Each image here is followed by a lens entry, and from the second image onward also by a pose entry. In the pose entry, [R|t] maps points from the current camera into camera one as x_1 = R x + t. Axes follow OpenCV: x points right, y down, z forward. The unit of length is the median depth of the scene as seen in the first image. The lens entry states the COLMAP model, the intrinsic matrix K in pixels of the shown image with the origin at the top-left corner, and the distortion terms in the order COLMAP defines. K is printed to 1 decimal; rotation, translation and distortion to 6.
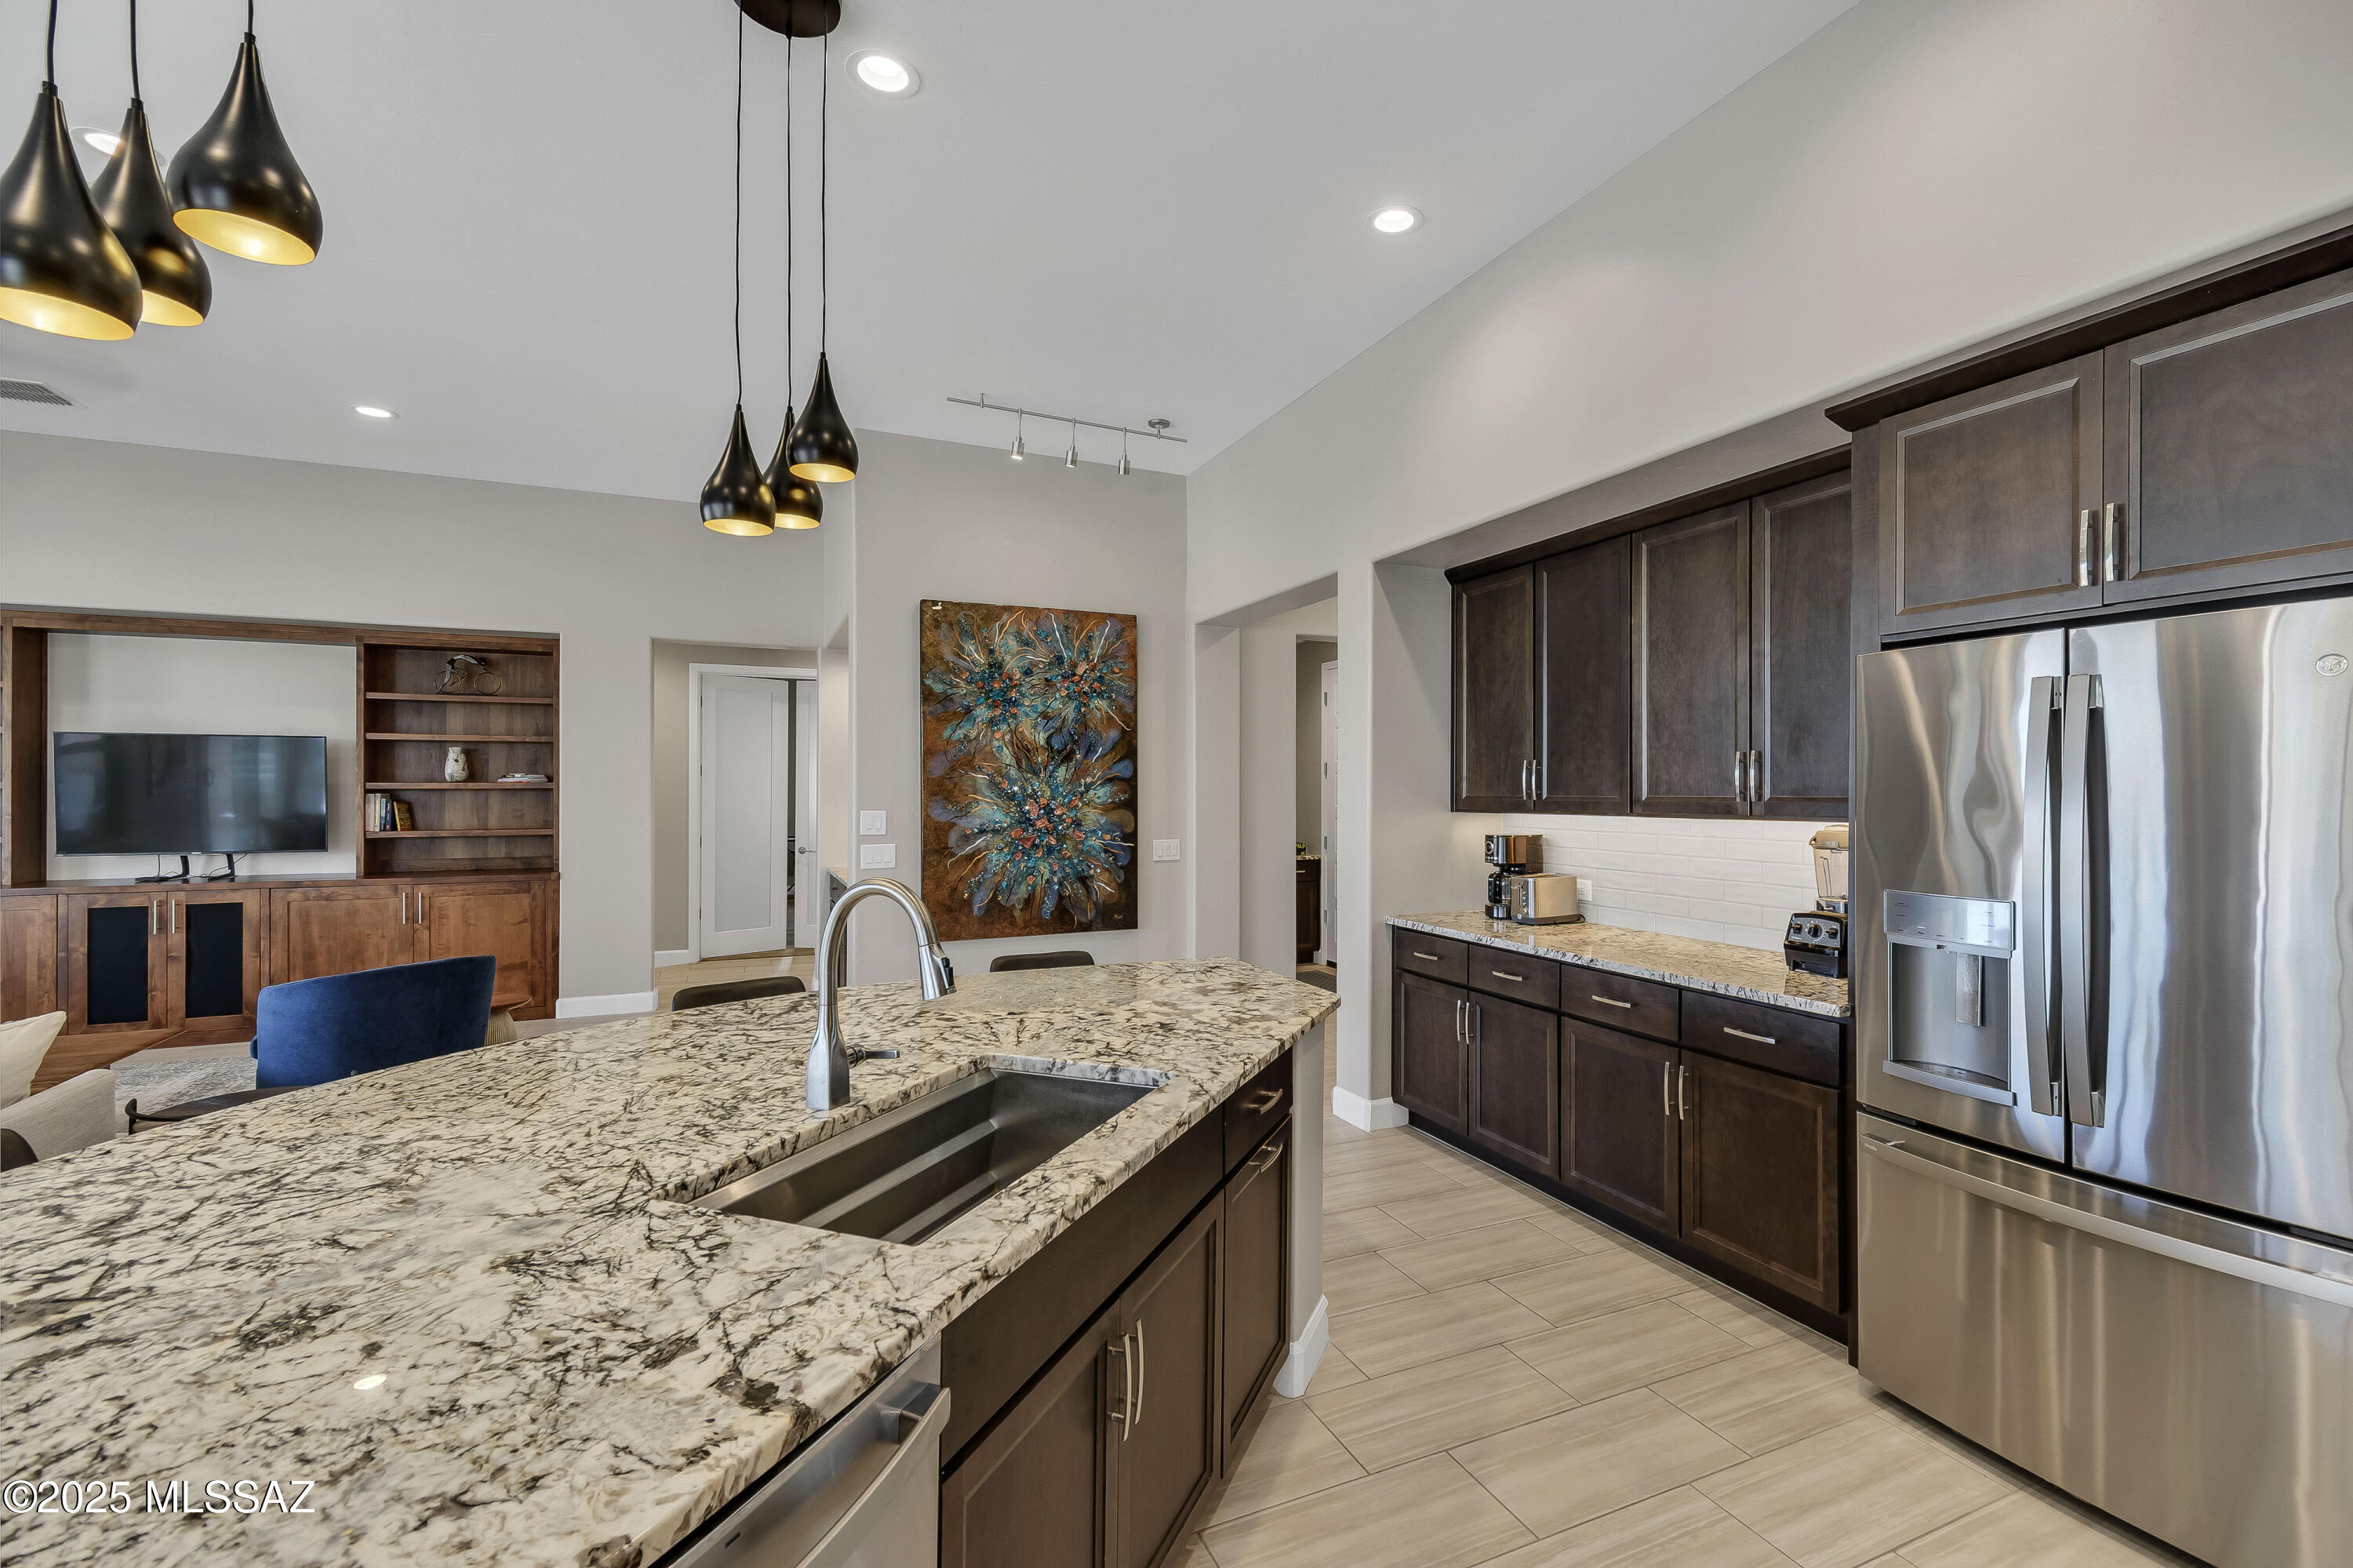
lens RADIAL K [[1040.4, 0, 1216.0], [0, 1040.4, 787.7], [0, 0, 1]] dist [-0.000613, -0.000785]
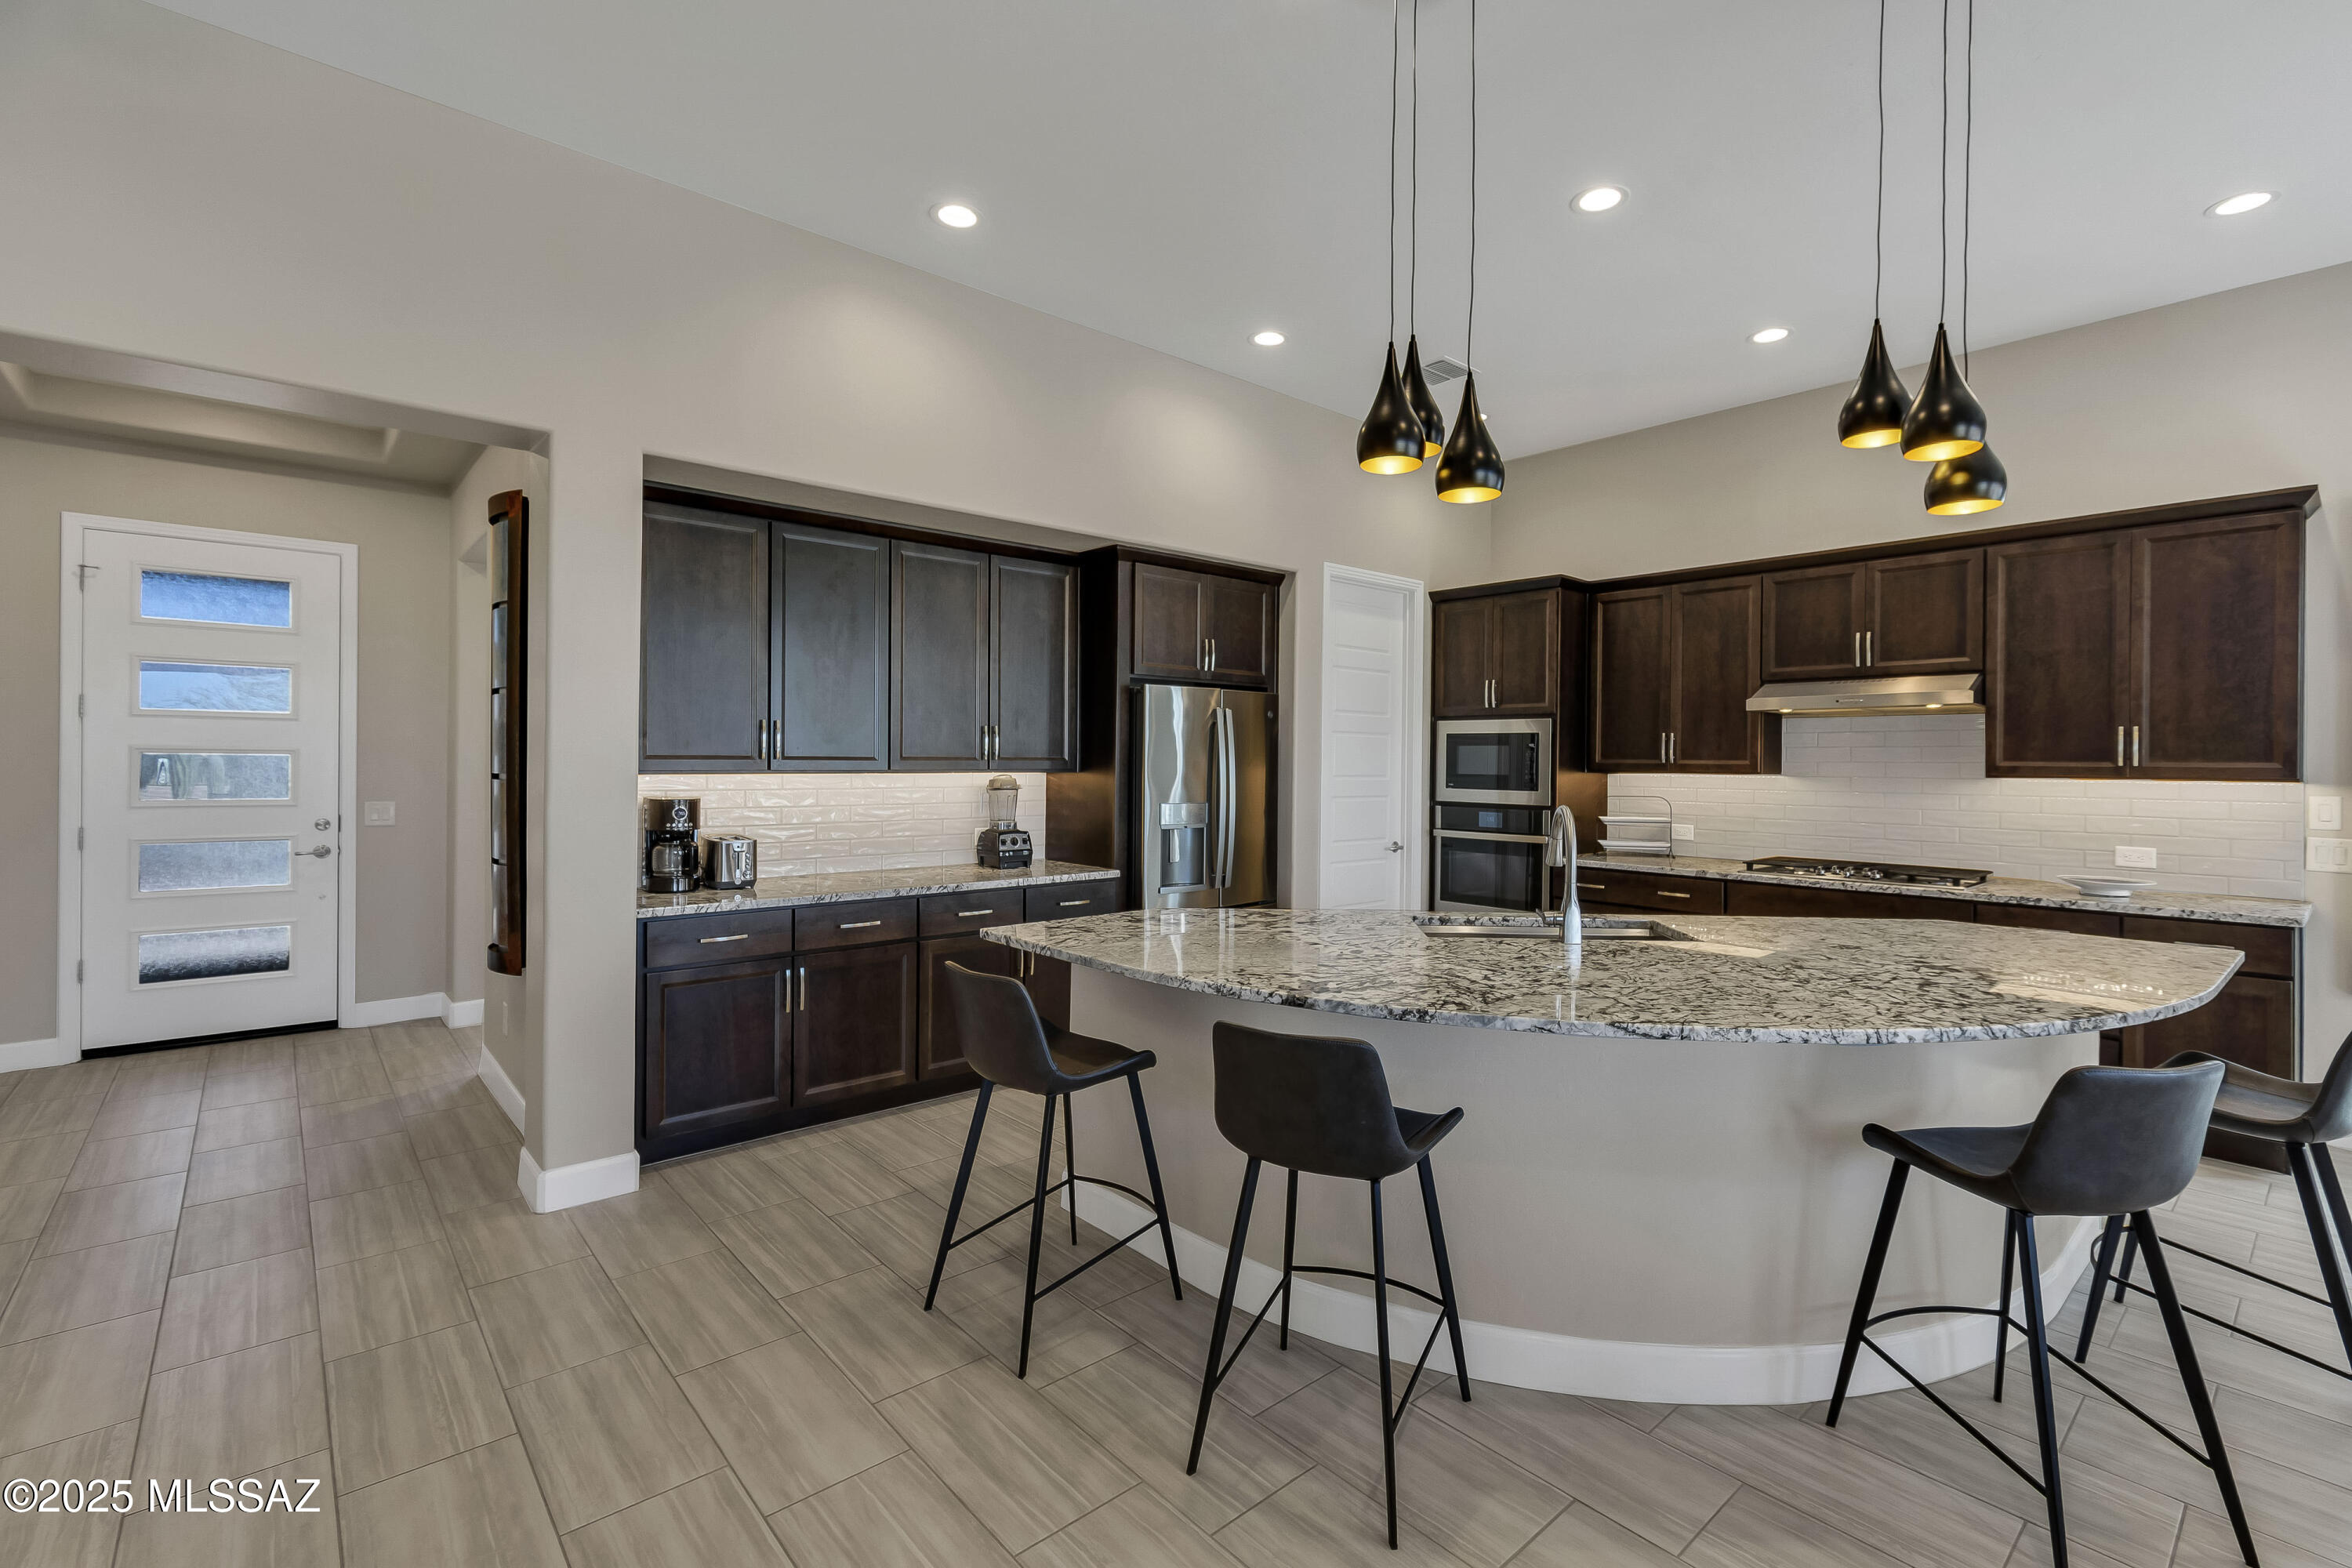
lens RADIAL K [[1049.8, 0, 1225.5], [0, 1049.8, 759.0], [0, 0, 1]] dist [0.001522, -0.000140]
pose [[-0.289345, 0.008155, 0.957190, -0.538750], [0.000032, 0.999964, -0.008510, 0.013473], [-0.957225, -0.002432, -0.289335, 0.596512]]
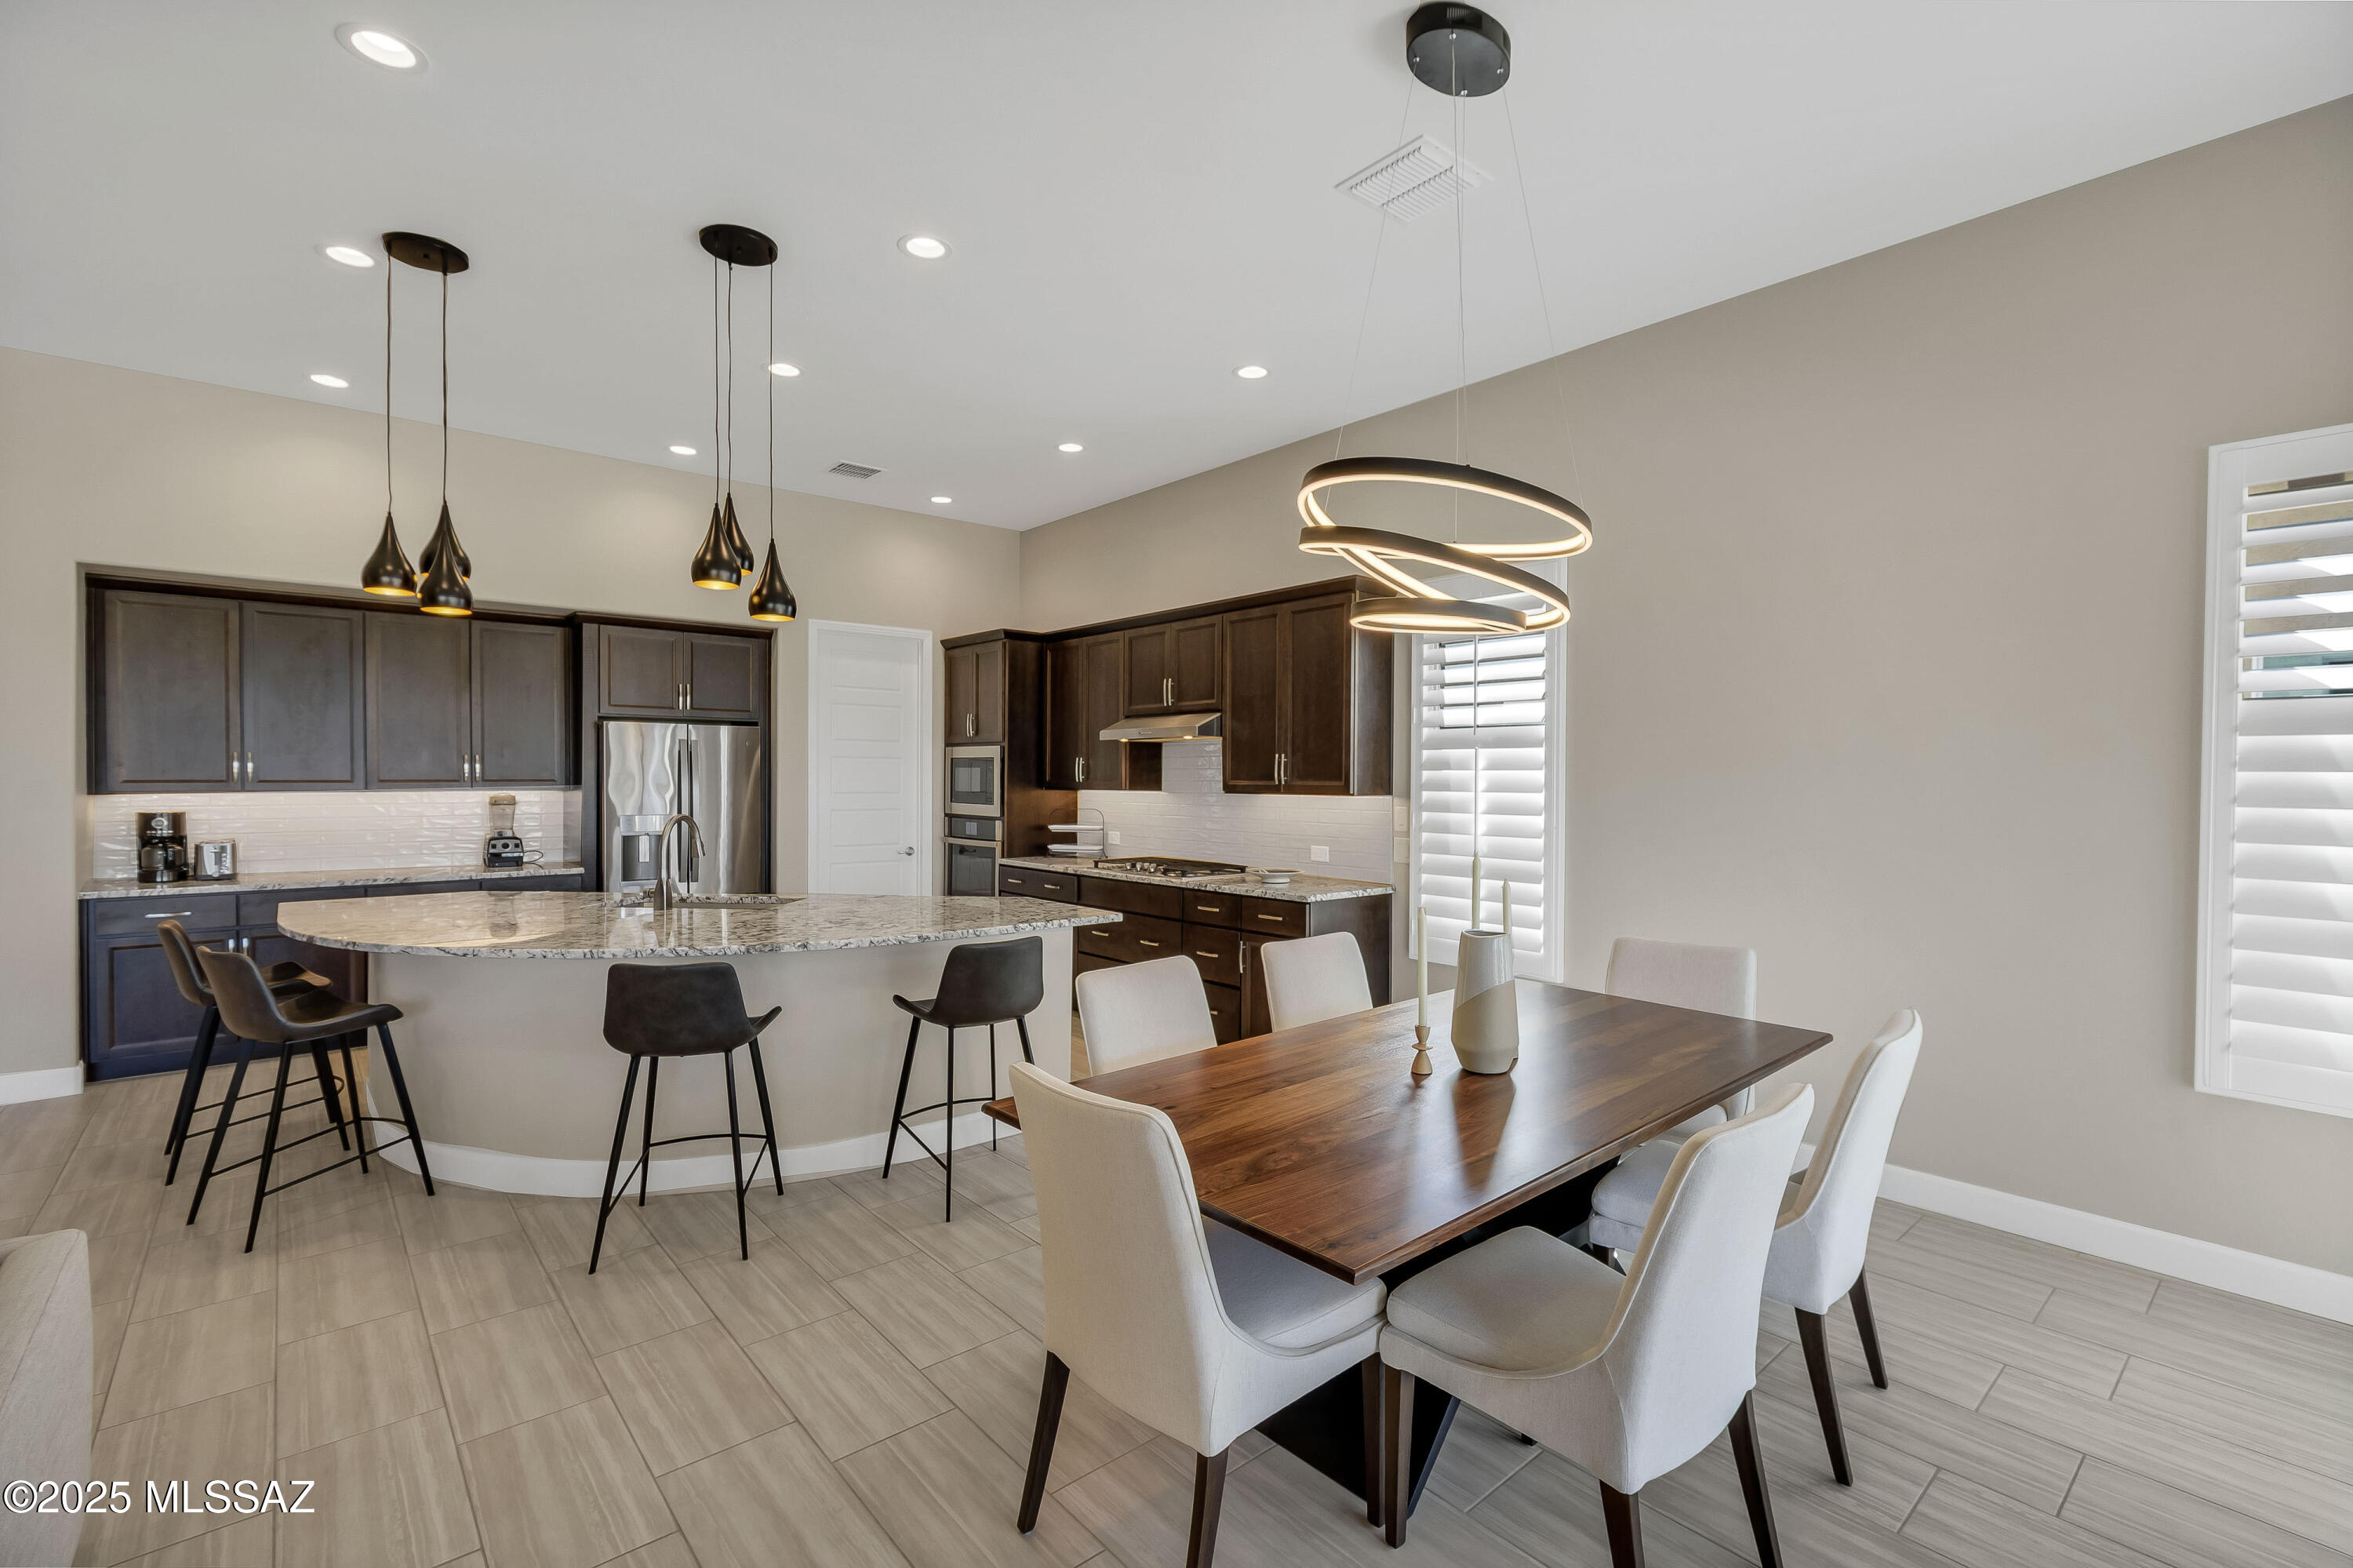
lens RADIAL K [[1030.3, 0, 1176.5], [0, 1030.3, 784.0], [0, 0, 1]] dist [0.002412, 0.000168]
pose [[-0.281518, 0.001208, 0.959555, -0.874151], [0.003180, 0.999995, -0.000326, 0.012392], [-0.959551, 0.002960, -0.281521, 0.164798]]
